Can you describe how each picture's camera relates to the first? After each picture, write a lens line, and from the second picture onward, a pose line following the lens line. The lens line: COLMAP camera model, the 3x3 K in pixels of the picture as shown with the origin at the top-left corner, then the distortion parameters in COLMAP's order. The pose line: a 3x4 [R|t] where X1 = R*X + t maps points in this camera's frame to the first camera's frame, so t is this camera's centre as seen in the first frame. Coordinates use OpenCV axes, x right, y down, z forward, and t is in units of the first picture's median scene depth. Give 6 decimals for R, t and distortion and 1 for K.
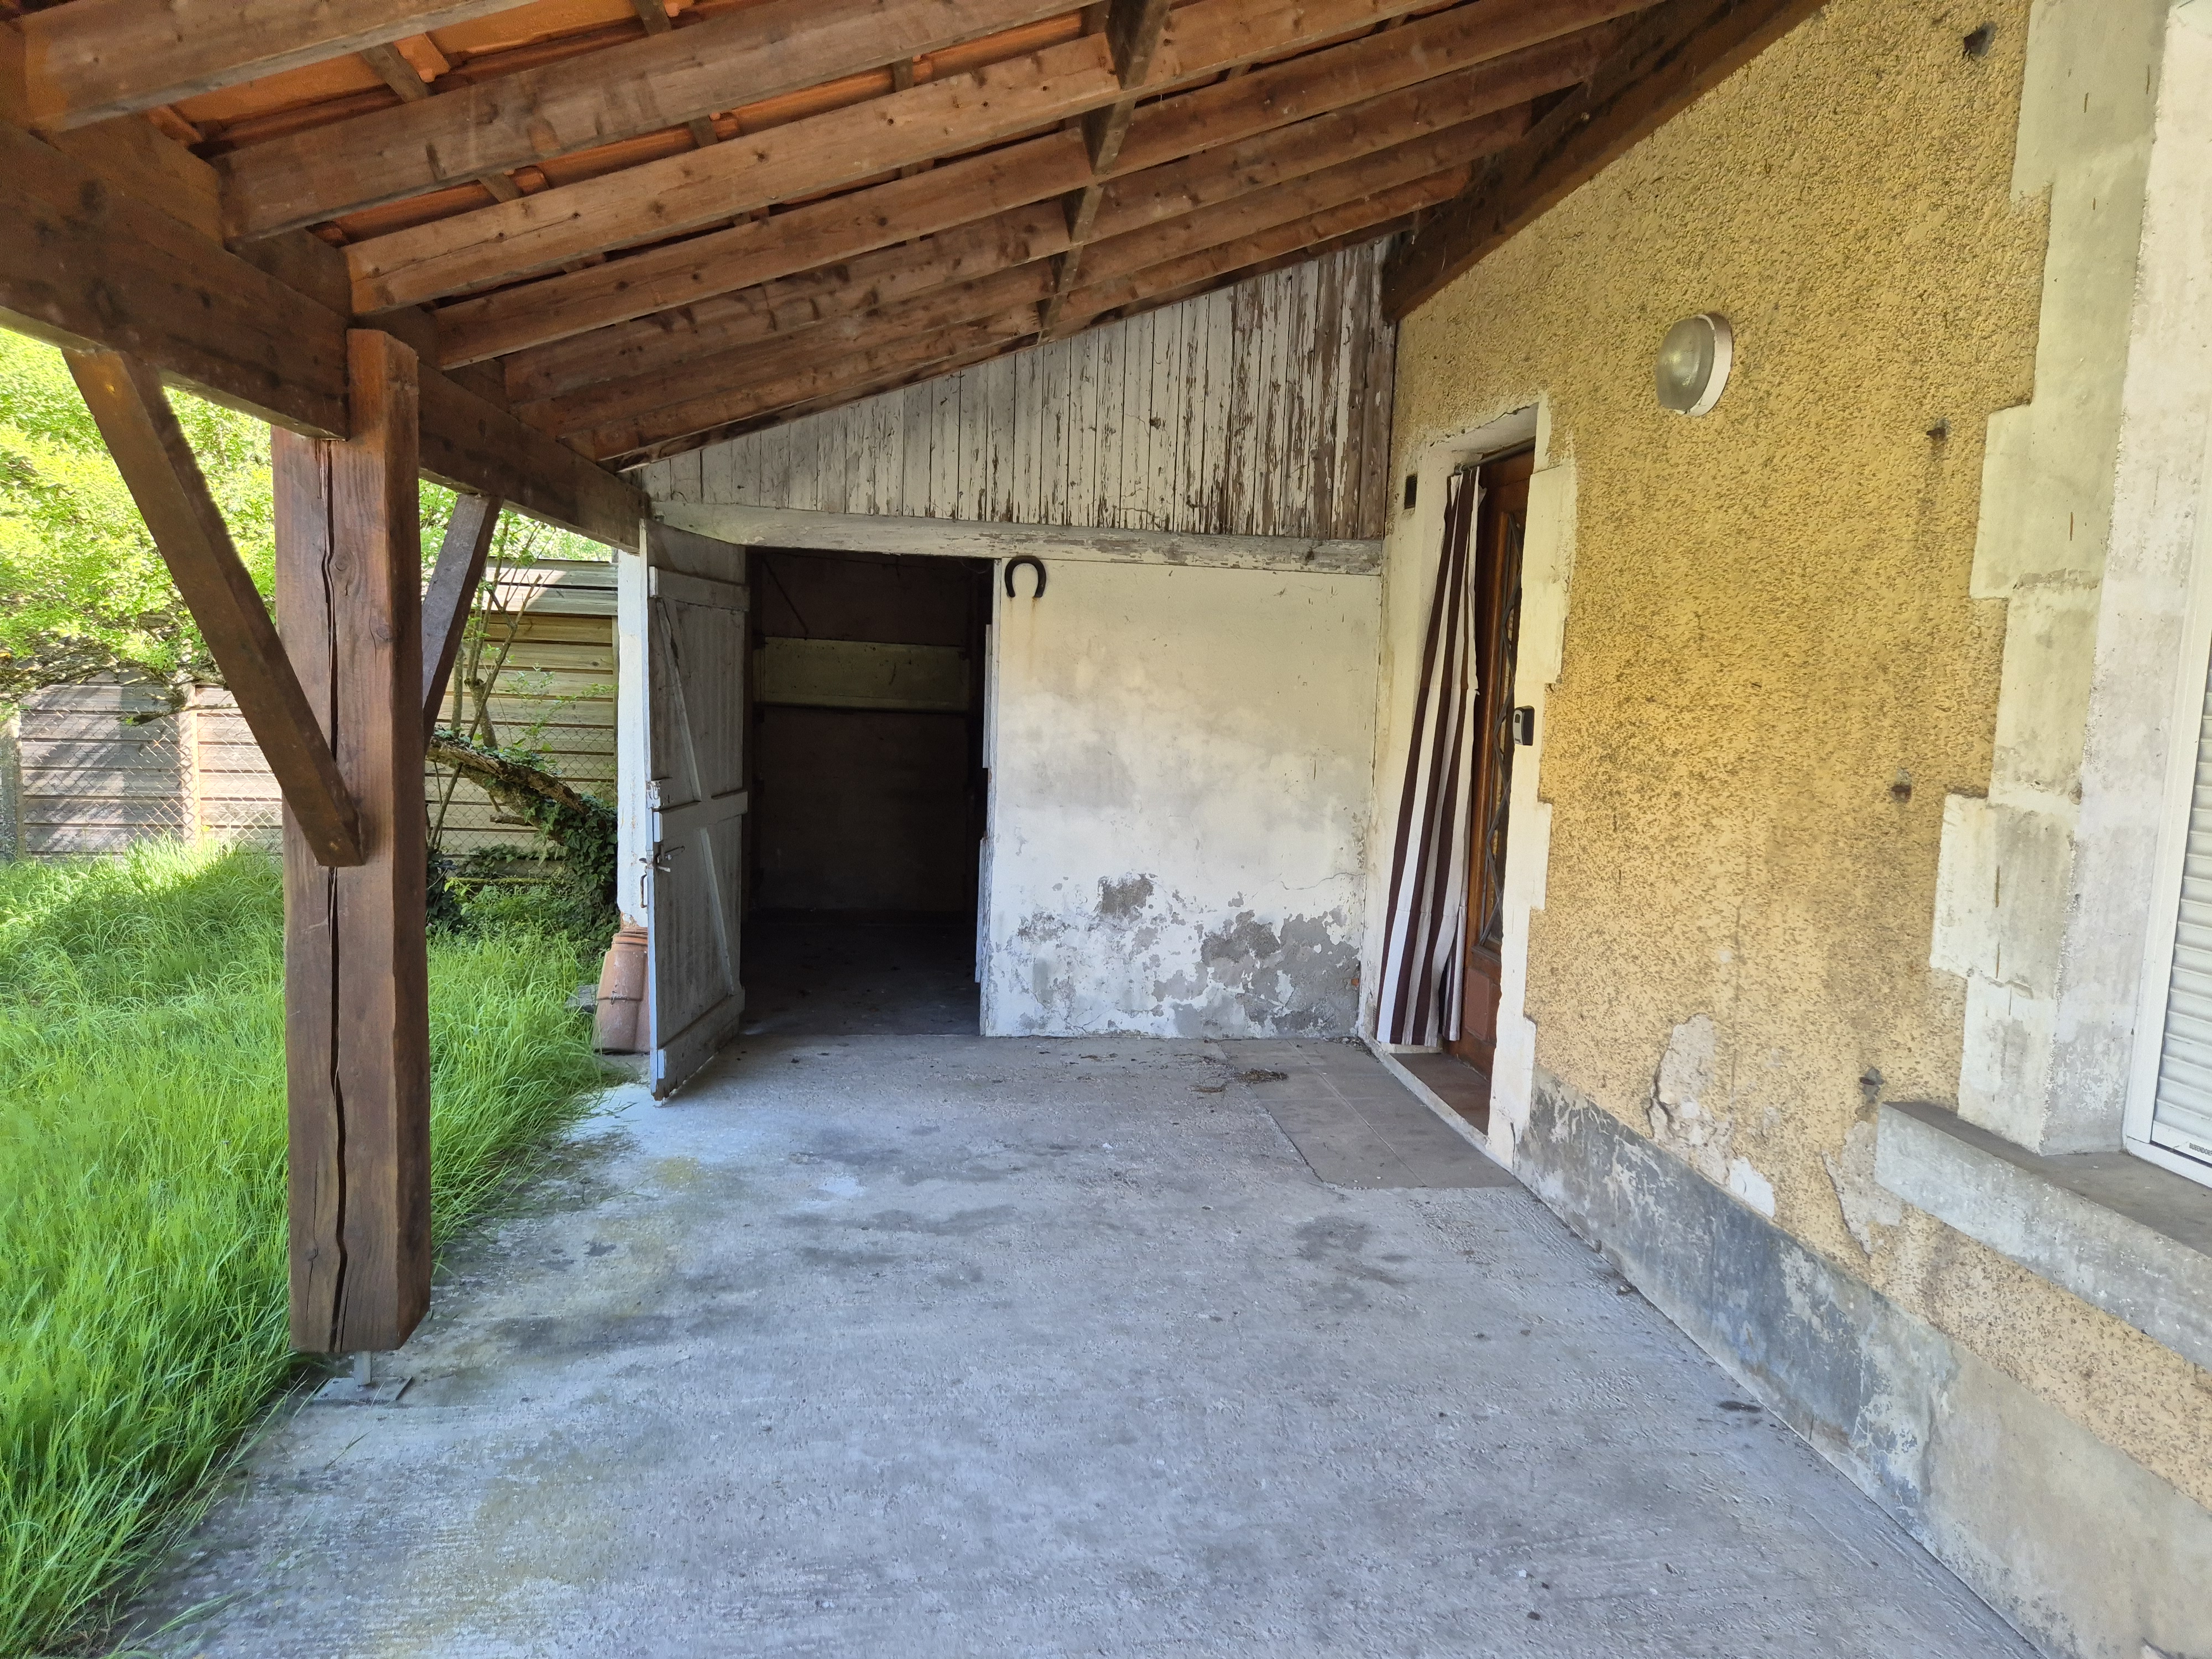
lens RADIAL K [[1462.9, 0, 1106.0], [0, 1462.9, 829.5], [0, 0, 1]] dist [0.090044, -0.076633]
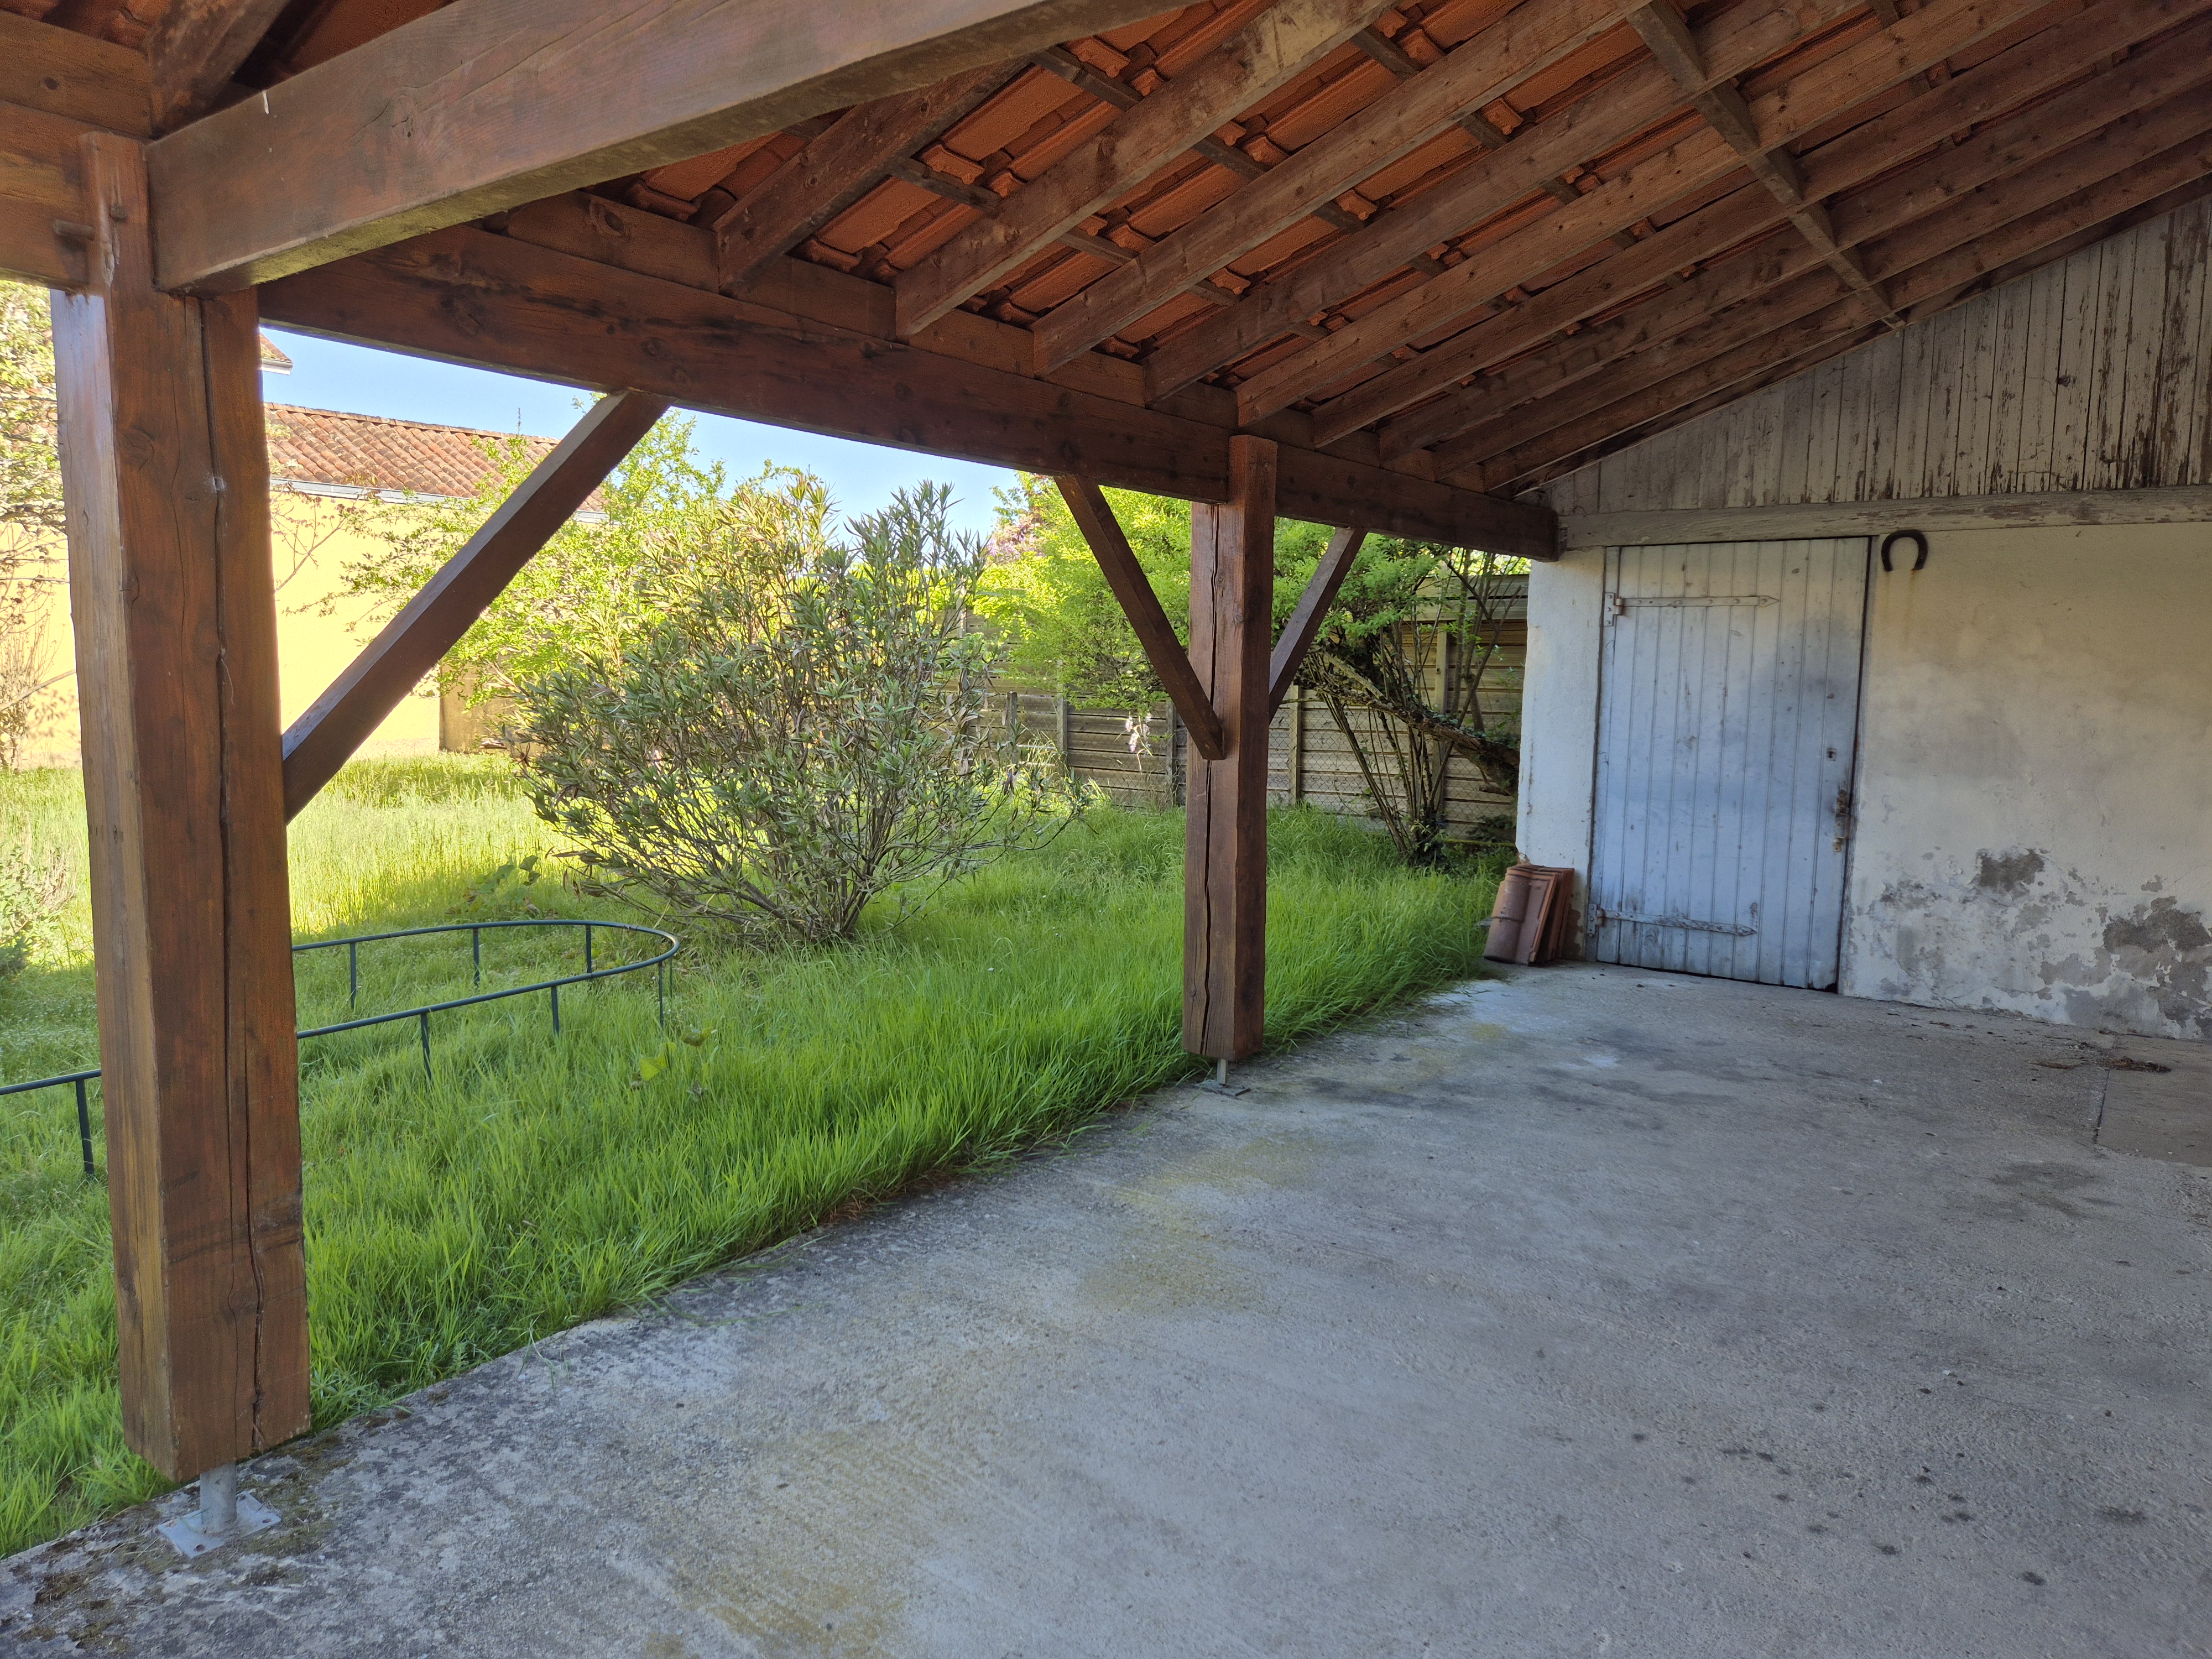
lens RADIAL K [[1462.9, 0, 1106.0], [0, 1462.9, 829.5], [0, 0, 1]] dist [0.090044, -0.076633]
pose [[0.732777, 0.049755, -0.678647, 0.257026], [-0.060343, 0.998145, 0.008023, 0.048590], [0.677788, 0.035073, 0.734421, -0.141486]]
